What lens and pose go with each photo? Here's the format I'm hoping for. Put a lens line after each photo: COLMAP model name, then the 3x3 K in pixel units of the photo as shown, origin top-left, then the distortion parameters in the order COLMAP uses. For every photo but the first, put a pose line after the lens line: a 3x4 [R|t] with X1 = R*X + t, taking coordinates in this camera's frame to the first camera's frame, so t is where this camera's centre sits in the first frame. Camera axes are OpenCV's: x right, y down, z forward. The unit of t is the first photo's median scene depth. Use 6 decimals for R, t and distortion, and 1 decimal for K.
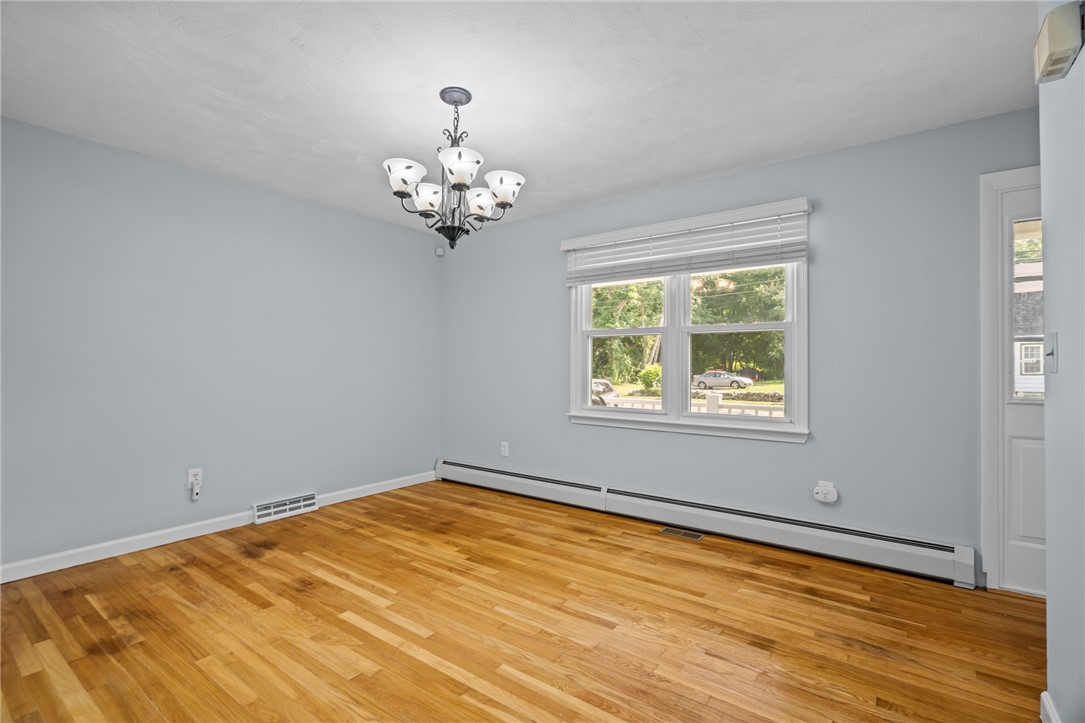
lens RADIAL K [[489.4, 0, 545.8], [0, 489.4, 365.7], [0, 0, 1]] dist [-0.013239, 0.008835]
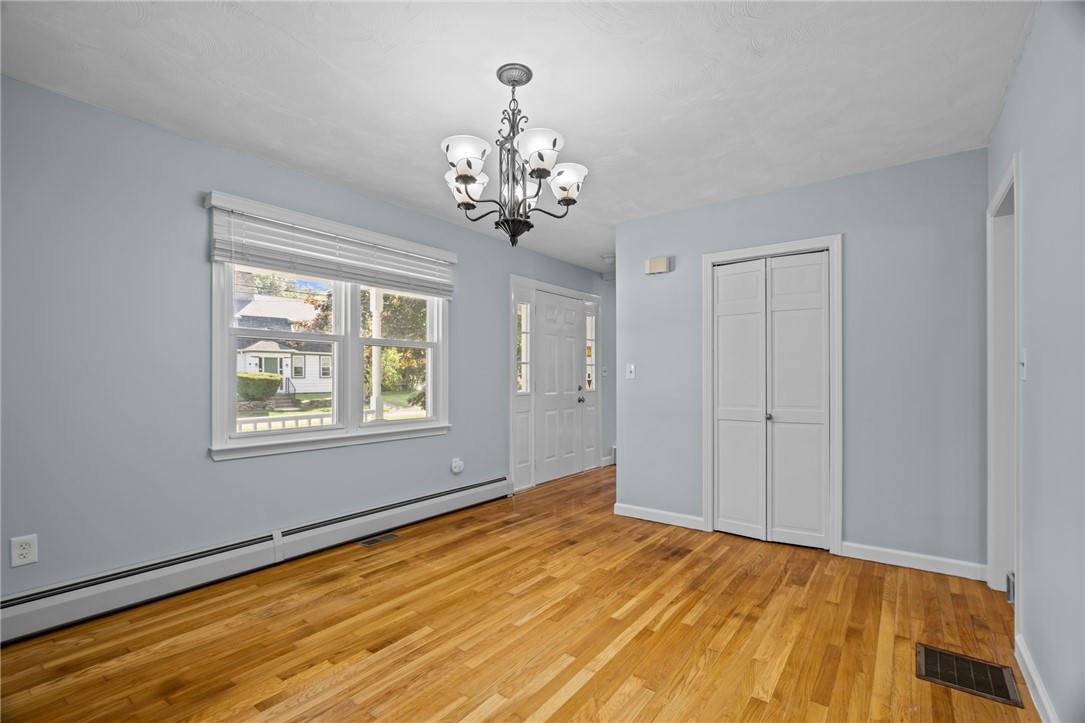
lens RADIAL K [[489.4, 0, 545.8], [0, 489.4, 365.7], [0, 0, 1]] dist [-0.013239, 0.008835]
pose [[0.013144, 0.017638, 0.999758, -0.846641], [-0.001752, 0.999843, -0.017616, -0.004827], [-0.999912, -0.001520, 0.013172, 0.722698]]
